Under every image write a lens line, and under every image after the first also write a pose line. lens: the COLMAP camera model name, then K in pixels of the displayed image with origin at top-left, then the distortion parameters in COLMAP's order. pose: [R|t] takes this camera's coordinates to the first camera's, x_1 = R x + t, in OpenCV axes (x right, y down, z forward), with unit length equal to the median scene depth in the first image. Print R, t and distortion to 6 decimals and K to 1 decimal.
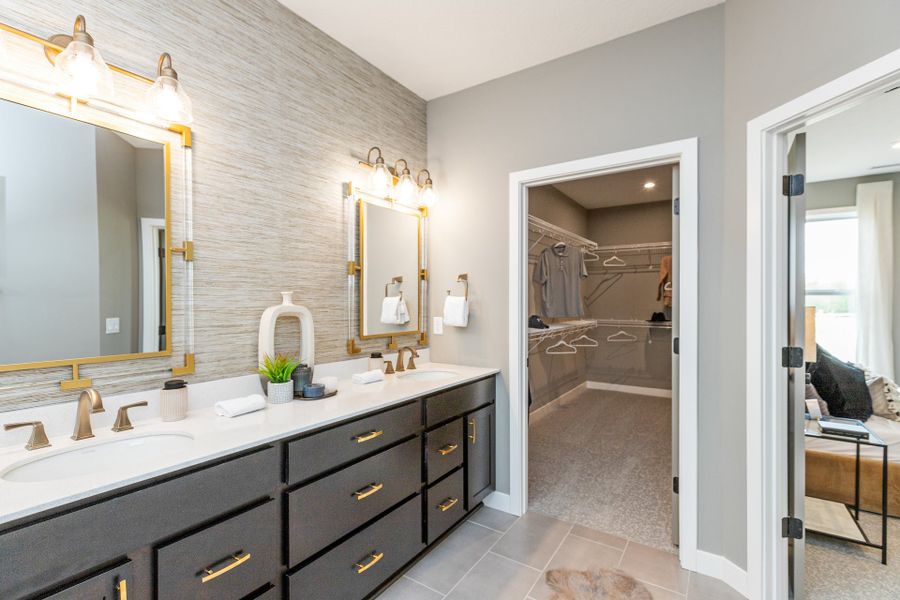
lens RADIAL K [[408.4, 0, 454.0], [0, 408.4, 301.2], [0, 0, 1]] dist [0.002376, -0.001349]
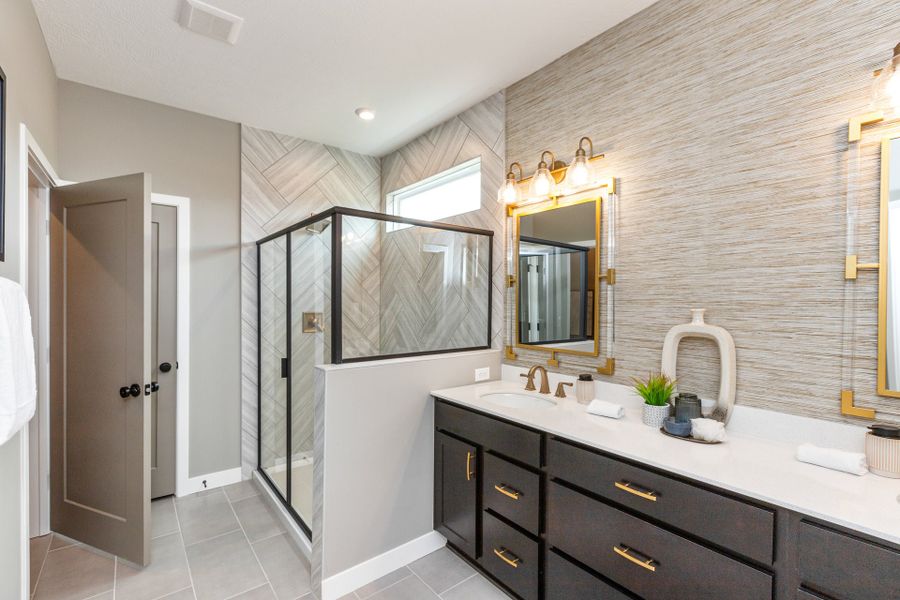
lens RADIAL K [[408.4, 0, 447.6], [0, 408.4, 304.4], [0, 0, 1]] dist [0.002376, -0.001349]
pose [[-0.323531, 0.000595, -0.946217, 0.622956], [-0.008967, 0.999953, 0.003695, -0.033177], [0.946175, 0.009680, -0.323511, 0.833858]]
